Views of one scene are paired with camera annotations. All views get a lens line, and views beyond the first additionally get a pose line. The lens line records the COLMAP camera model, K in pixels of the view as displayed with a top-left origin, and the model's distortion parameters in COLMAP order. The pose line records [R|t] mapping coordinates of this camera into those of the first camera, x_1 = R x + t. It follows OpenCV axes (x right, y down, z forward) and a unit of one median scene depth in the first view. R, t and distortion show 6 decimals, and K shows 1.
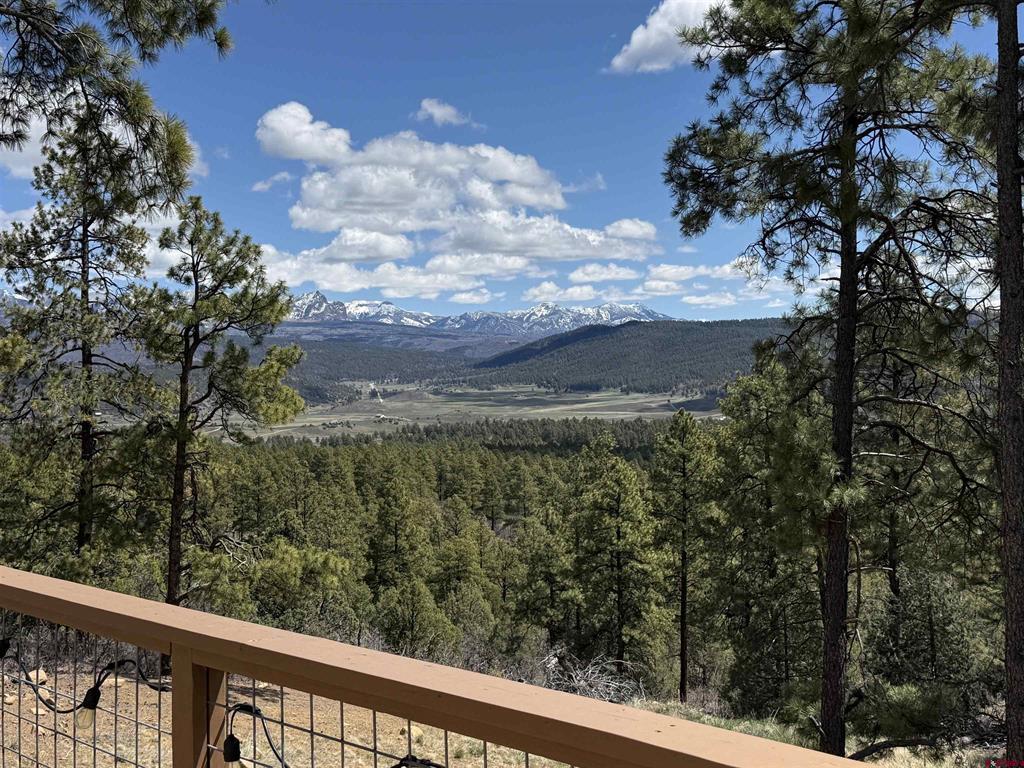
lens RADIAL K [[1264.3, 0, 507.6], [0, 1264.3, 378.3], [0, 0, 1]] dist [0.103011, 0.000000]
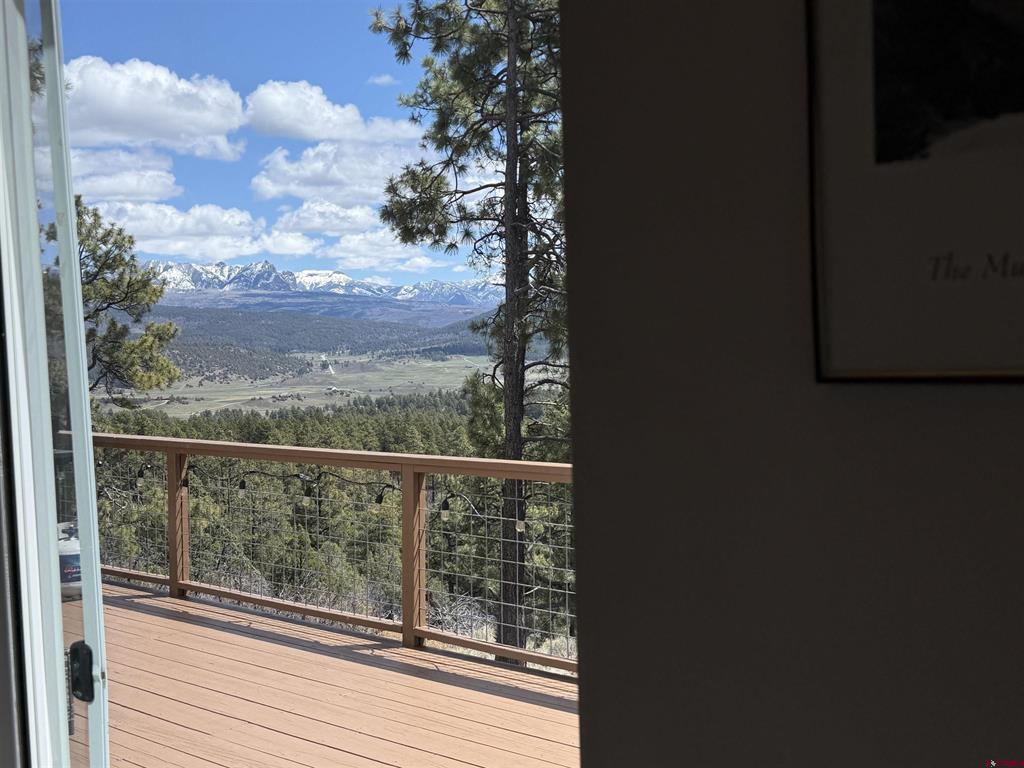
lens RADIAL K [[1295.8, 0, 509.6], [0, 1295.8, 383.9], [0, 0, 1]] dist [0.160768, 0.000000]
pose [[0.999456, -0.008472, 0.031877, 0.068097], [0.007601, 0.999597, 0.027334, -0.000253], [-0.032095, -0.027077, 0.999118, -0.137101]]
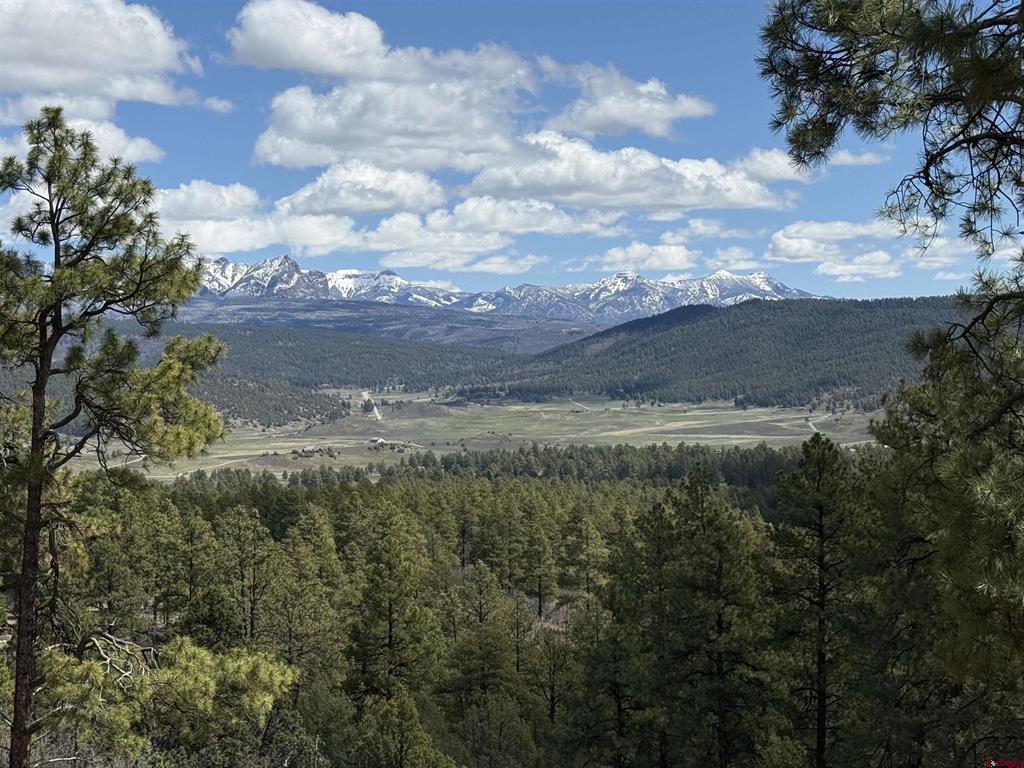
lens RADIAL K [[1871.7, 0, 513.1], [0, 1871.7, 382.9], [0, 0, 1]] dist [0.135649, 0.000000]
pose [[0.999578, 0.001799, -0.029003, 0.010022], [-0.001823, 0.999998, -0.000777, -0.001503], [0.029002, 0.000829, 0.999579, 0.028937]]
